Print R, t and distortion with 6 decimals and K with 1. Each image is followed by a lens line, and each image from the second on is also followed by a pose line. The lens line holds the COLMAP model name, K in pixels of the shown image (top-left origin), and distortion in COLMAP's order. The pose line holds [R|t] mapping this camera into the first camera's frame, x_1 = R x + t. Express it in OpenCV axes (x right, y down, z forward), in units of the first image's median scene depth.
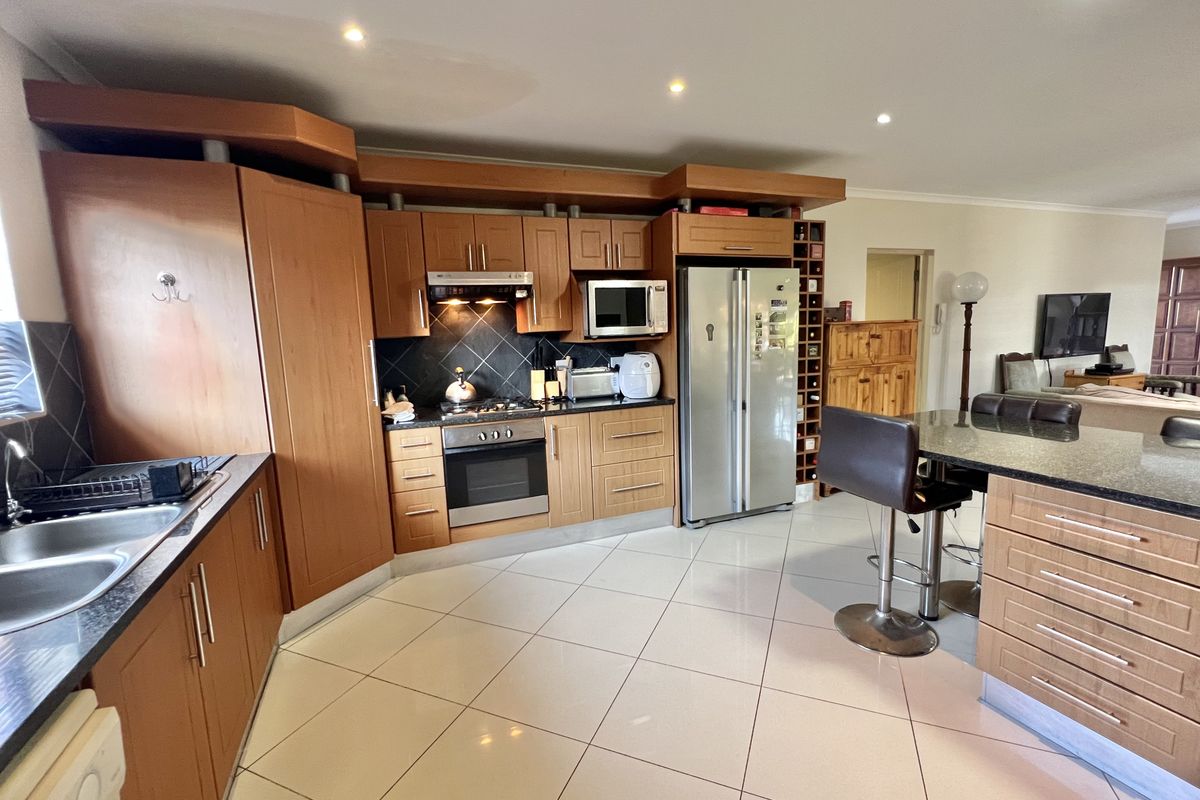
lens RADIAL K [[529.4, 0, 600.2], [0, 529.4, 398.6], [0, 0, 1]] dist [-0.009748, 0.000837]
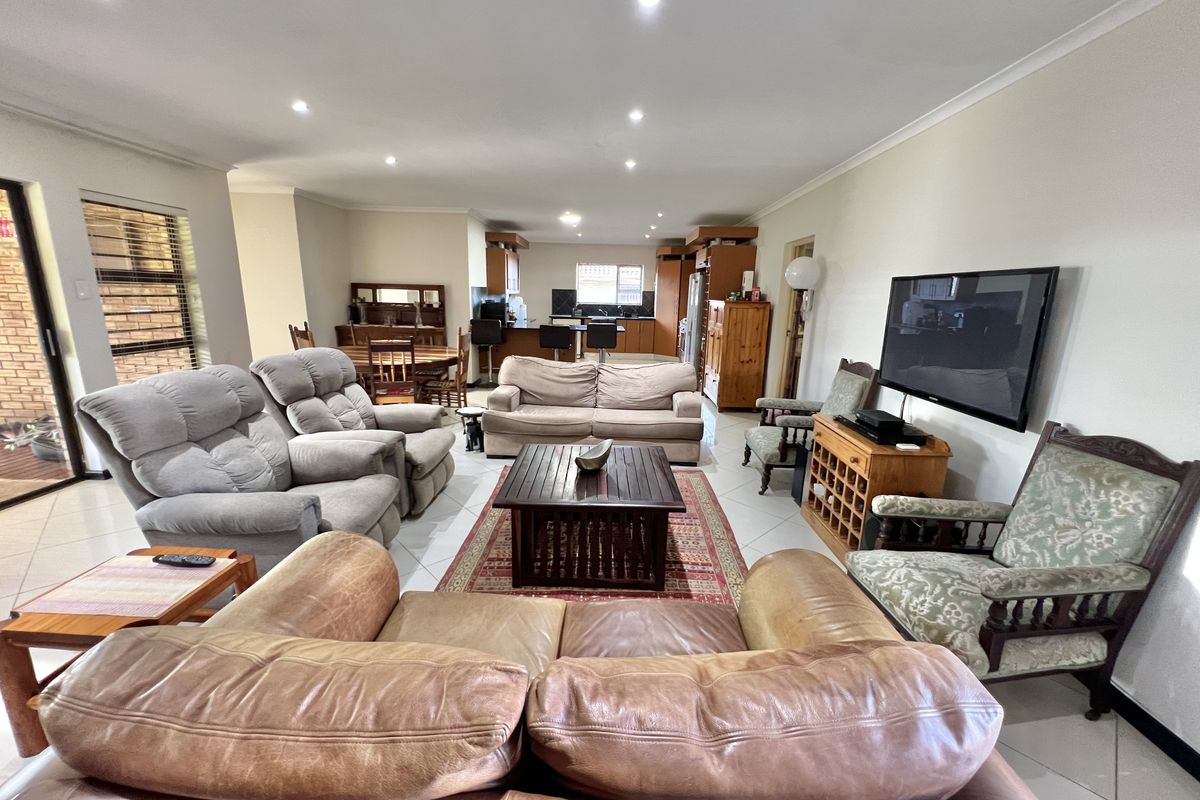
lens RADIAL K [[474.7, 0, 598.5], [0, 474.7, 400.8], [0, 0, 1]] dist [-0.002733, 0.000397]
pose [[-0.405871, 0.228104, -0.885007, 2.111073], [-0.135827, 0.942544, 0.305225, -0.260628], [0.903781, 0.244090, -0.351569, 1.297792]]
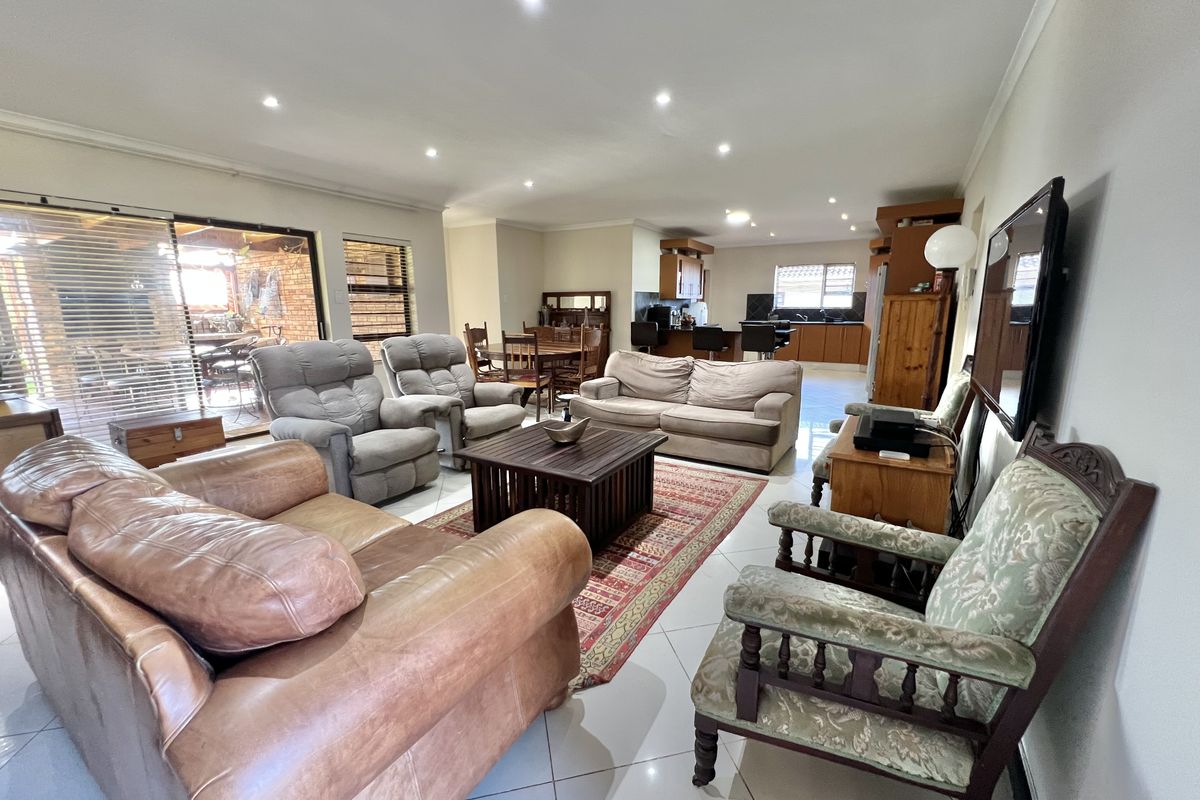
lens RADIAL K [[474.7, 0, 600.0], [0, 474.7, 400.2], [0, 0, 1]] dist [-0.002733, 0.000397]
pose [[-0.808028, 0.154156, -0.568618, 1.900147], [-0.047852, 0.944798, 0.324141, -0.254463], [0.587198, 0.289124, -0.756046, 1.611882]]
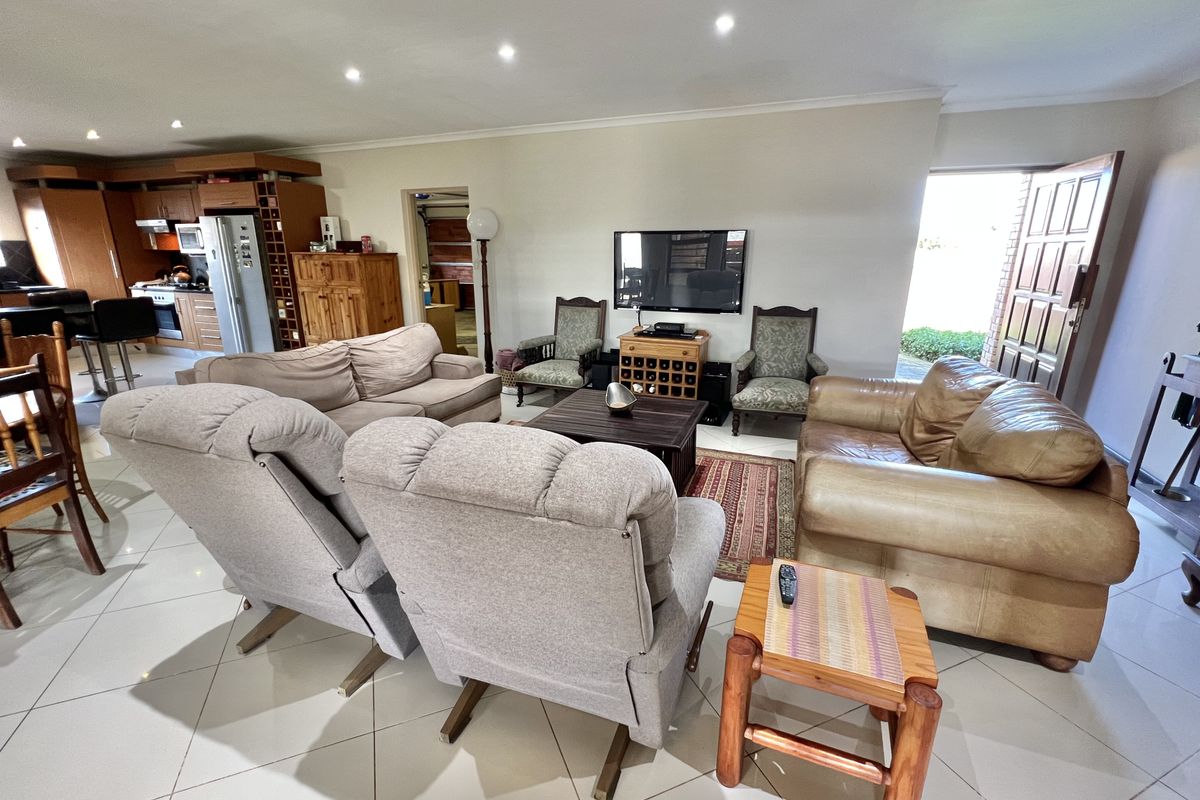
lens RADIAL K [[529.4, 0, 601.1], [0, 529.4, 400.9], [0, 0, 1]] dist [-0.009748, 0.000837]
pose [[0.721642, 0.227126, -0.653947, 2.046126], [-0.128014, 0.972137, 0.196372, -0.137714], [0.680327, -0.057996, 0.730611, 0.488511]]
